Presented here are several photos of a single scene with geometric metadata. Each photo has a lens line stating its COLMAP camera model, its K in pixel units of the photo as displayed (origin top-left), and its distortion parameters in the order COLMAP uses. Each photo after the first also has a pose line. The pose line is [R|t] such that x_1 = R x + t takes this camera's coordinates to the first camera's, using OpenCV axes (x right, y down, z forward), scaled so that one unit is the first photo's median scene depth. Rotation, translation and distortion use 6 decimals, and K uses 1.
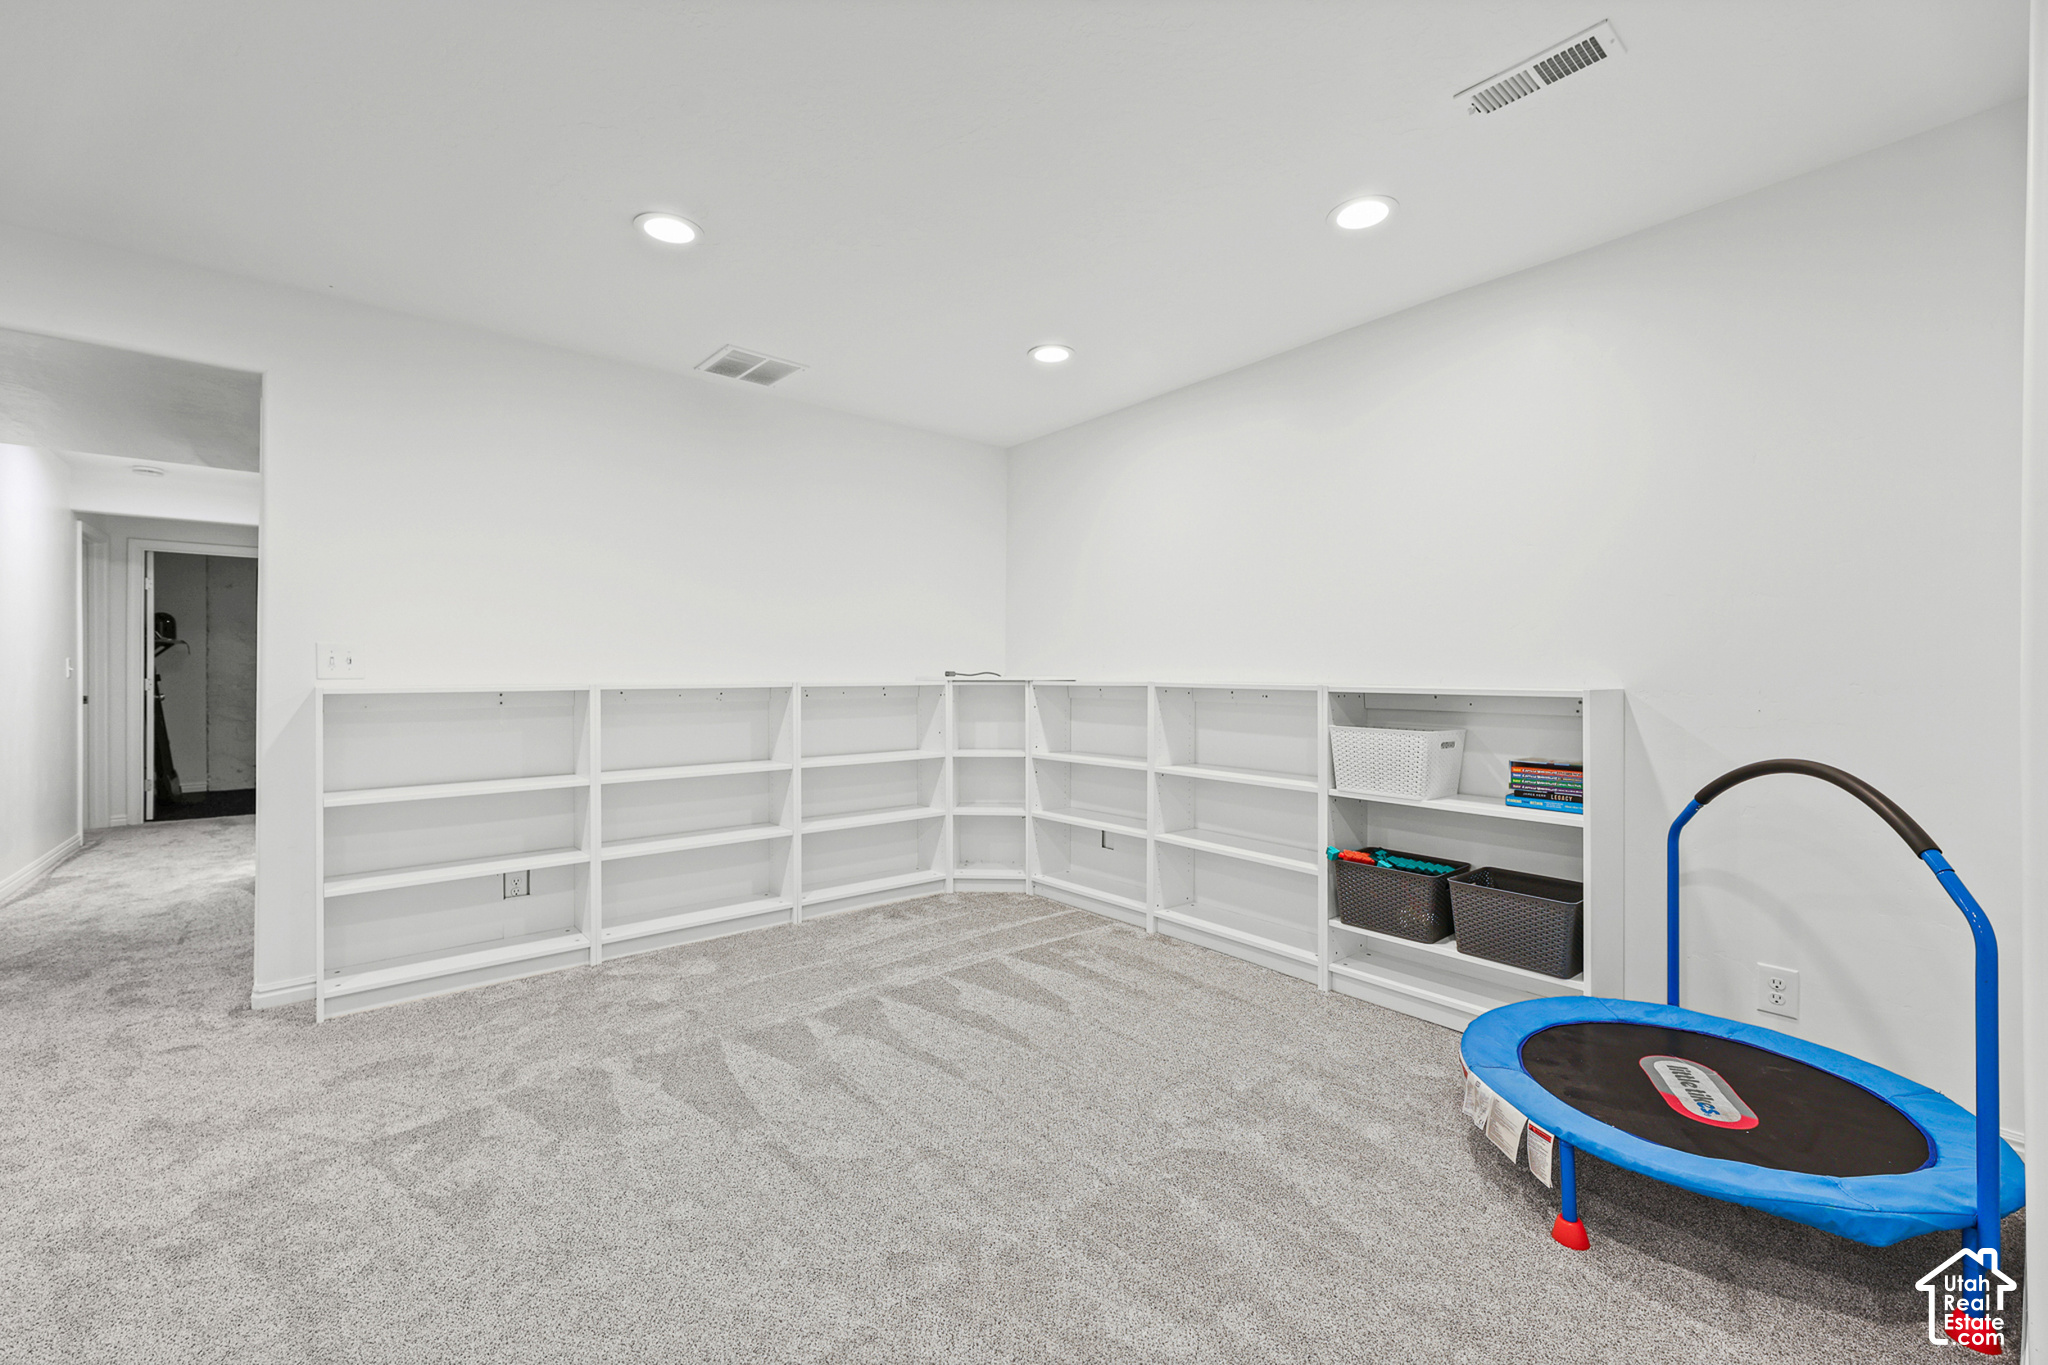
lens RADIAL K [[825.3, 0, 1025.9], [0, 825.3, 676.8], [0, 0, 1]] dist [-0.001000, -0.000870]
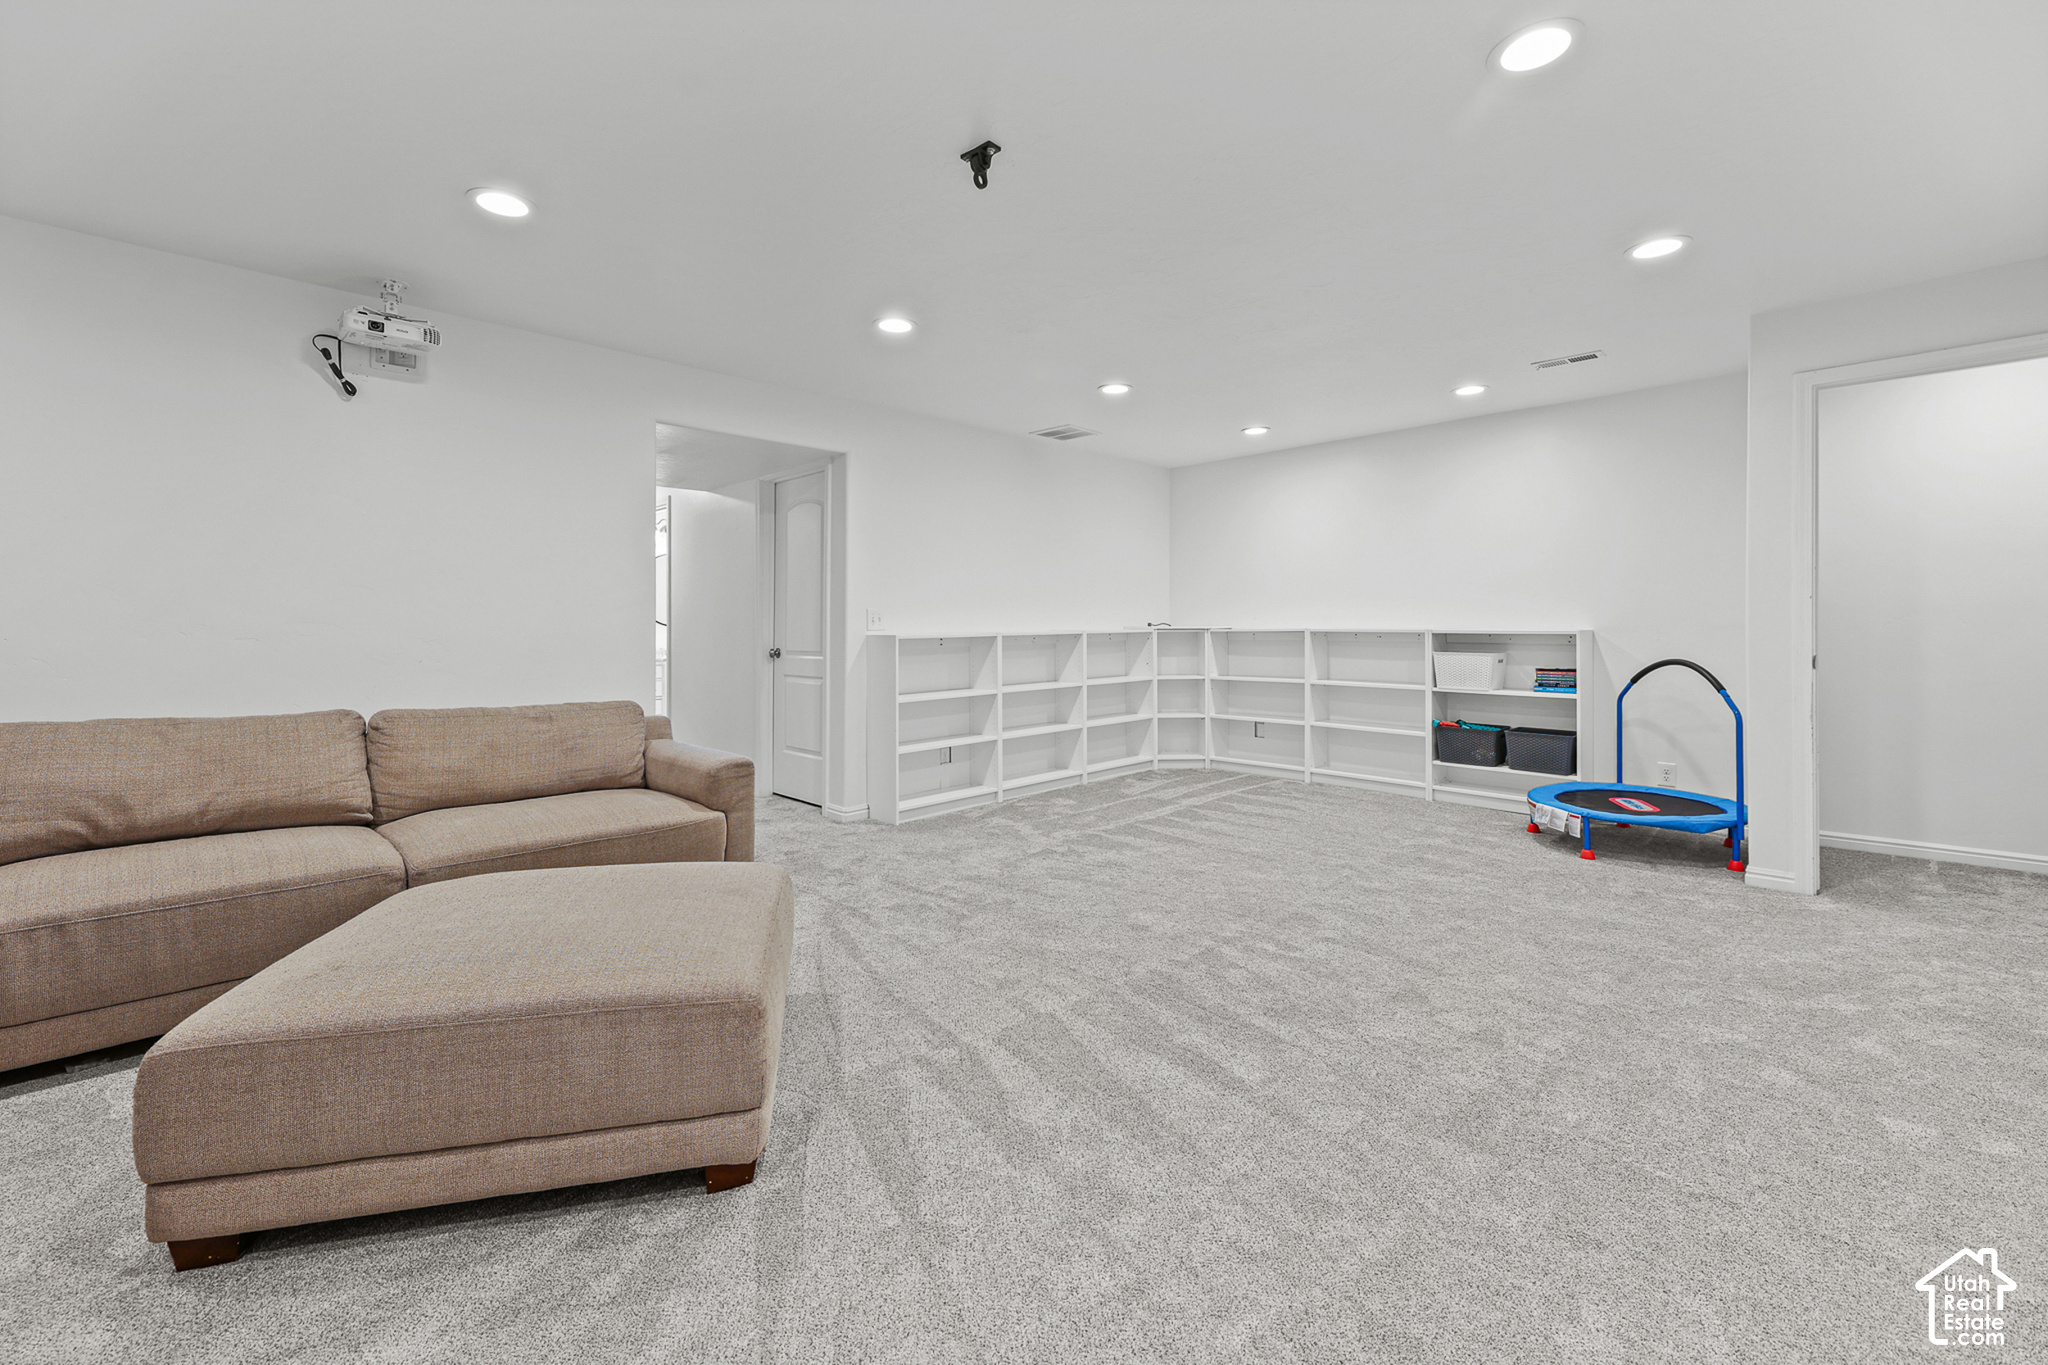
lens RADIAL K [[825.3, 0, 1028.7], [0, 825.3, 632.4], [0, 0, 1]] dist [-0.001000, -0.000870]
pose [[0.996383, -0.007847, 0.084618, -0.649116], [0.007164, 0.999939, 0.008367, -0.005152], [-0.084678, -0.007731, 0.996378, -0.699732]]
